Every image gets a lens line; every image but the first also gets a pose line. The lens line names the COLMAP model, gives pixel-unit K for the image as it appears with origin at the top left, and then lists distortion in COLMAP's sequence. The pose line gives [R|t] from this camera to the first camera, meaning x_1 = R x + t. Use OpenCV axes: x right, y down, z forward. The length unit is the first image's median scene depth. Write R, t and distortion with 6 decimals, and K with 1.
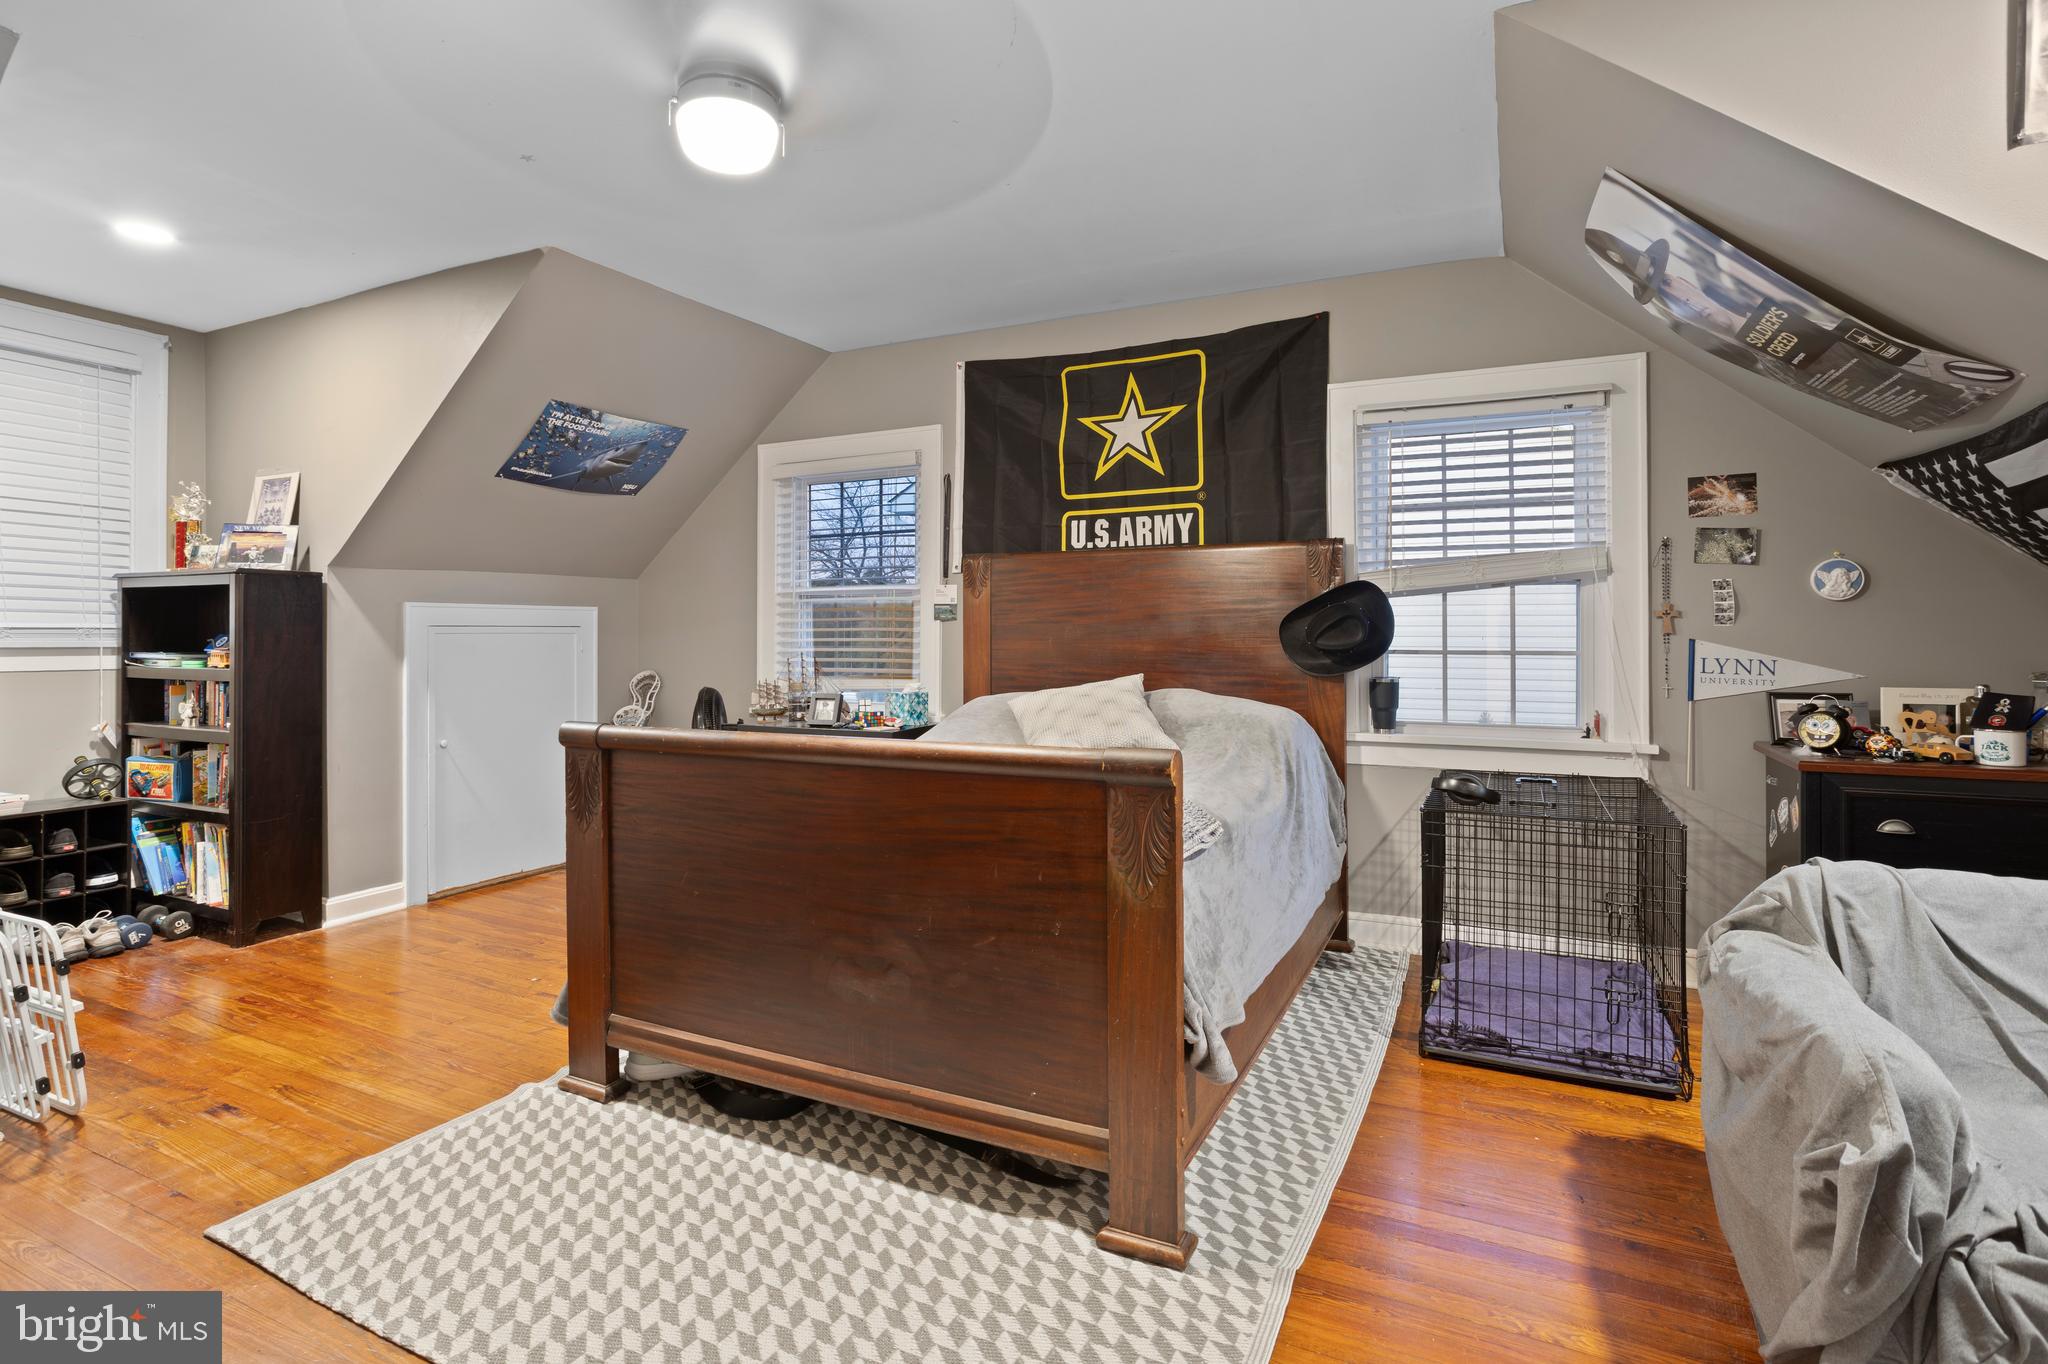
lens RADIAL K [[1012.5, 0, 1017.3], [0, 1012.5, 630.7], [0, 0, 1]] dist [-0.042174, 0.023691]
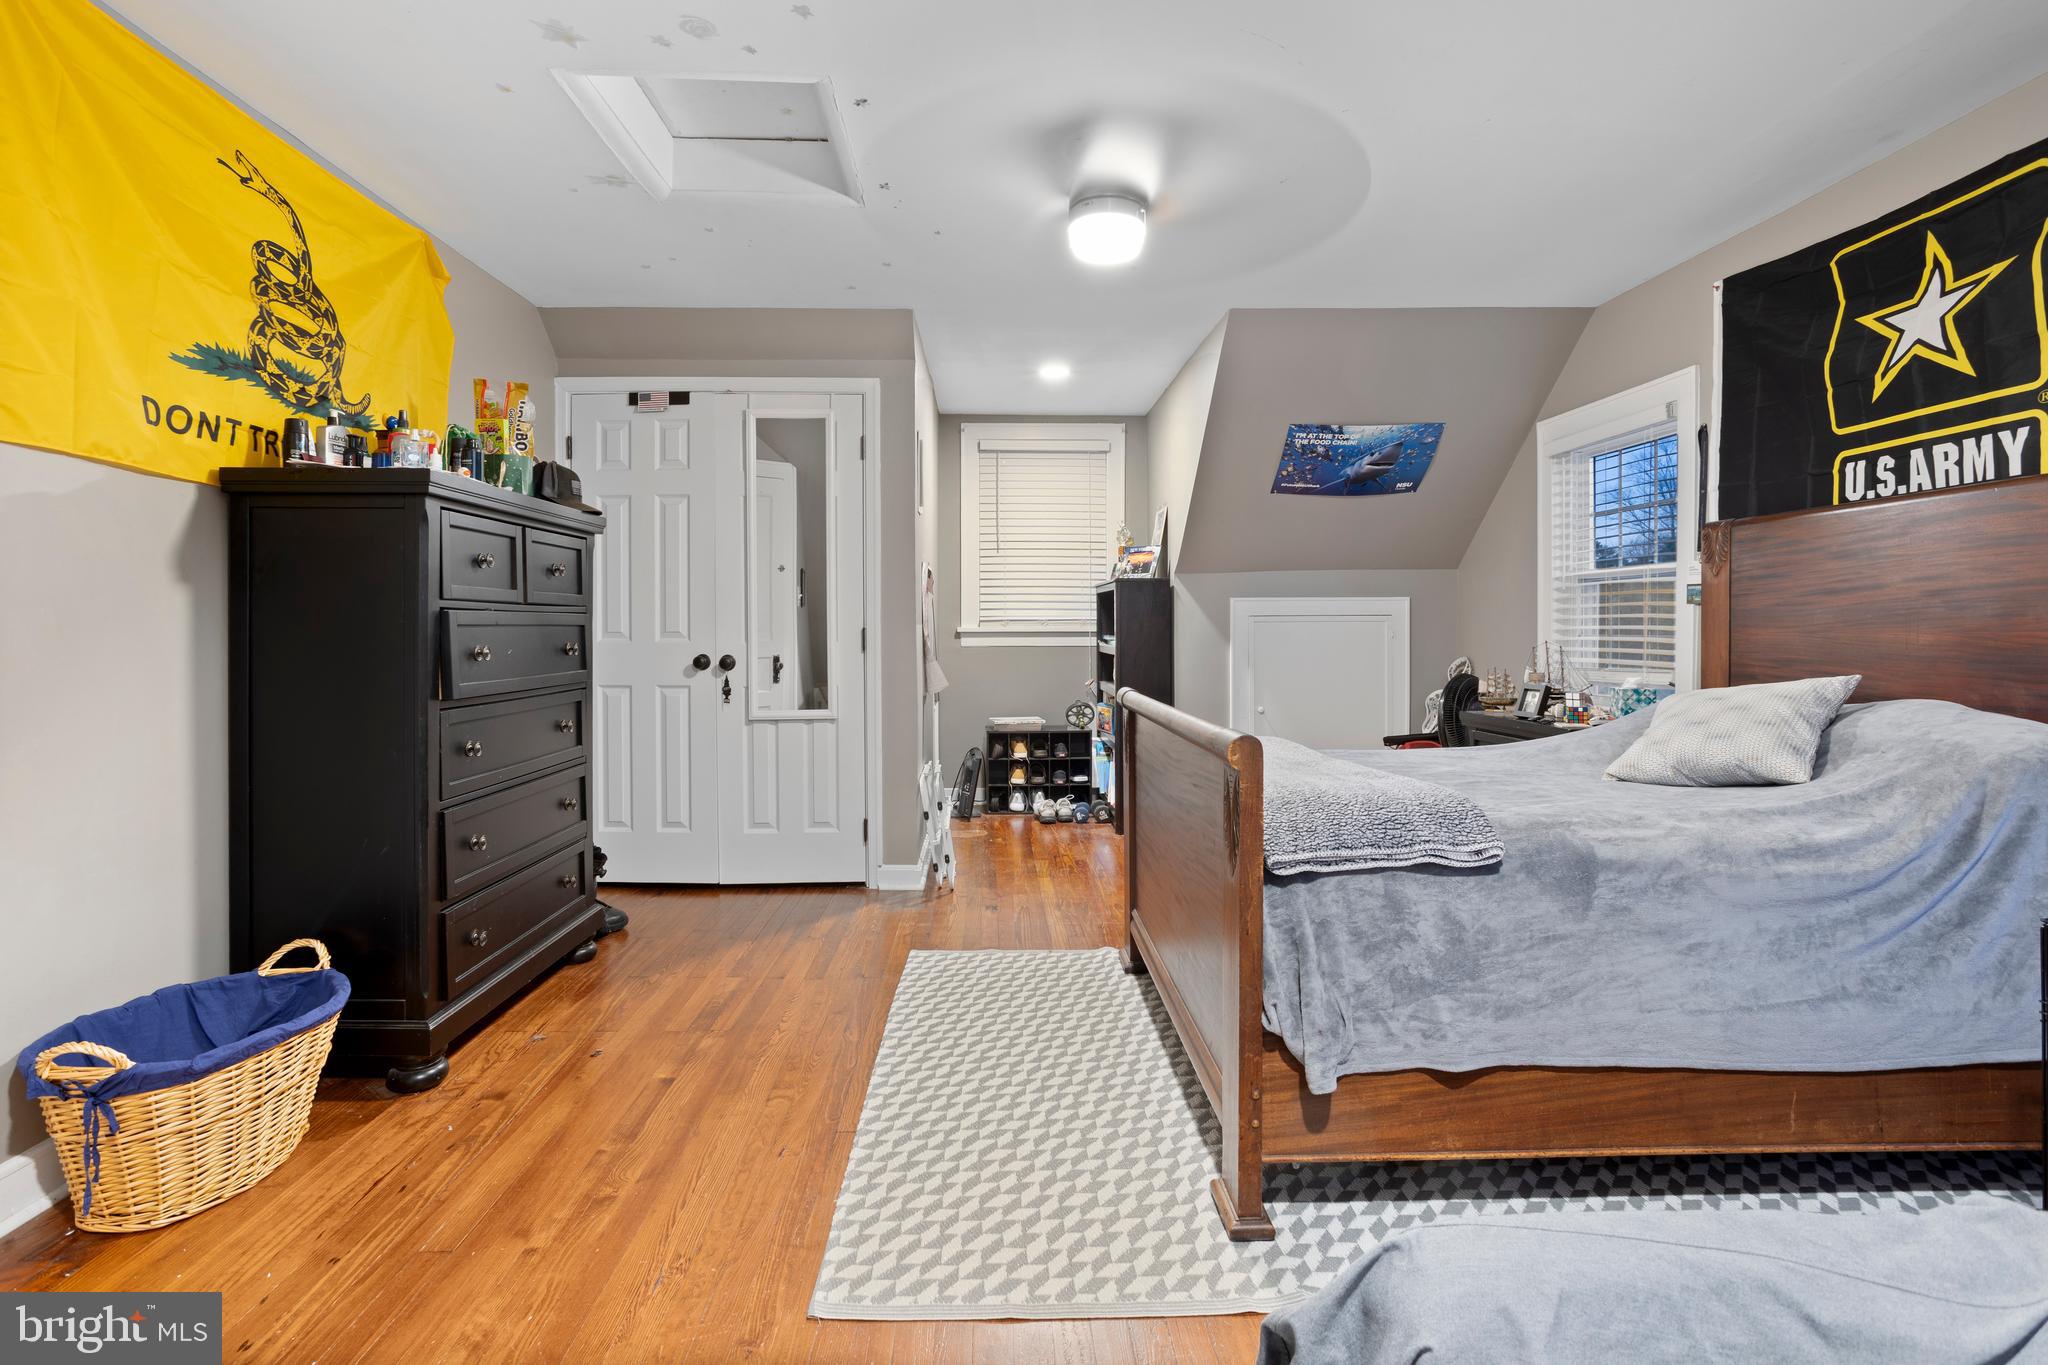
lens RADIAL K [[1012.5, 0, 1033.4], [0, 1012.5, 648.3], [0, 0, 1]] dist [-0.042174, 0.023691]
pose [[0.476708, 0.018696, -0.878863, 0.417088], [0.005965, 0.999682, 0.024502, 0.003006], [0.879042, -0.016923, 0.476445, 0.151750]]
